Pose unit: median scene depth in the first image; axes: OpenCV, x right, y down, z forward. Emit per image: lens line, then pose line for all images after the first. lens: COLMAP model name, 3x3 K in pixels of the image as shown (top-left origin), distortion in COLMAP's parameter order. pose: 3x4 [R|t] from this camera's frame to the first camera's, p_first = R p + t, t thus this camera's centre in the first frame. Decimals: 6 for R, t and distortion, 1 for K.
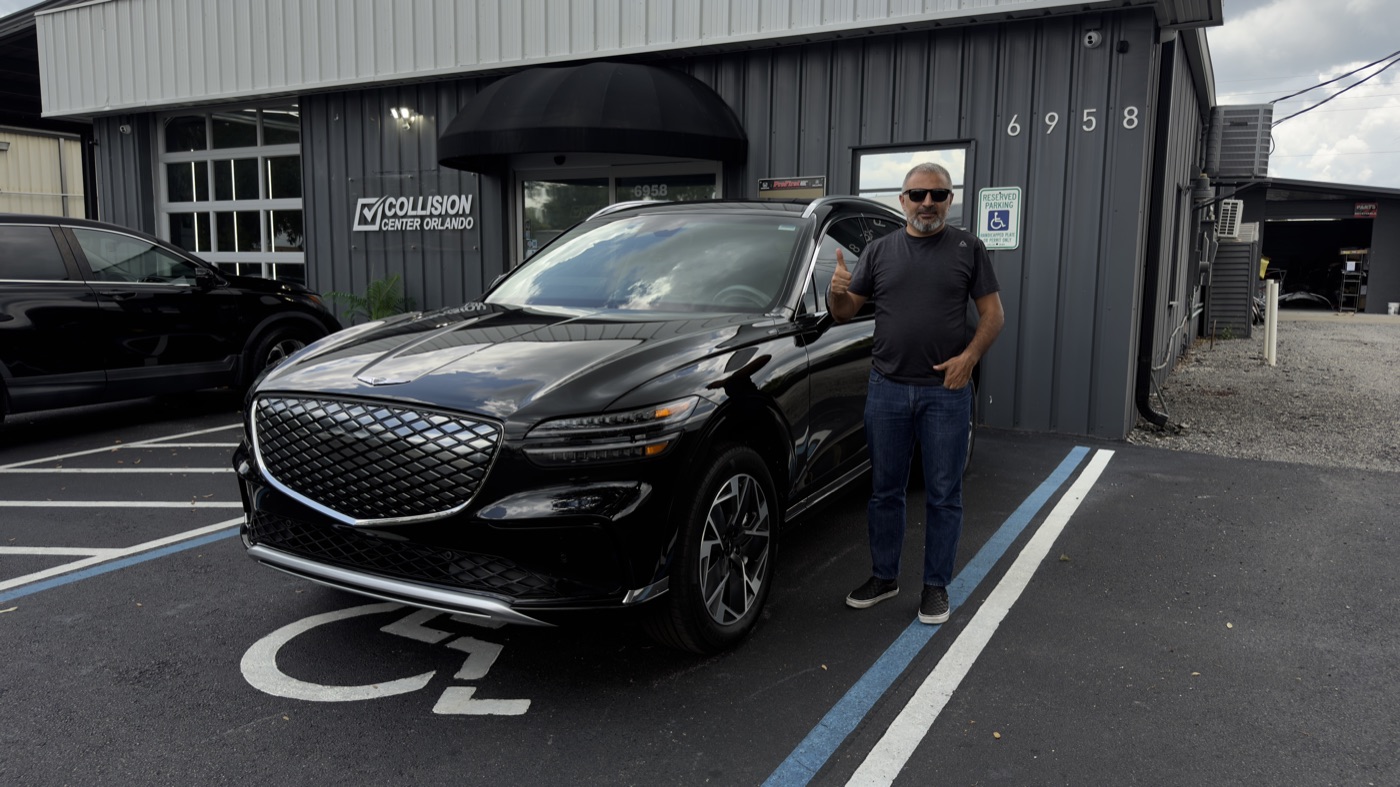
lens RADIAL K [[973.5, 0, 700.0], [0, 973.5, 393.5], [0, 0, 1]] dist [0.053239, -0.001469]
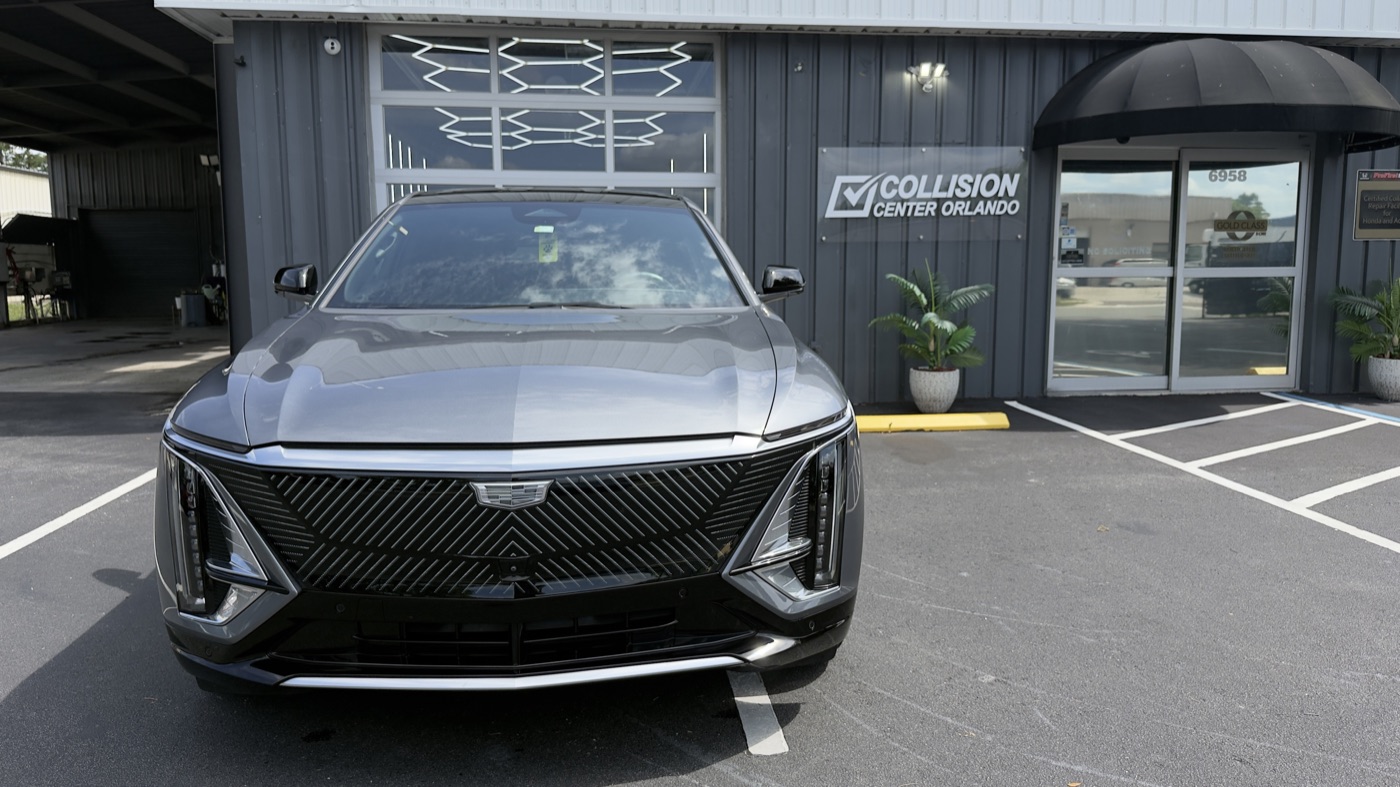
lens RADIAL K [[963.8, 0, 700.0], [0, 963.8, 393.5], [0, 0, 1]] dist [0.241419, -0.334750]
pose [[0.817994, -0.075868, 0.570202, -0.923946], [0.085103, 0.996317, 0.010479, -0.043499], [-0.568897, 0.039954, 0.821438, 0.437067]]
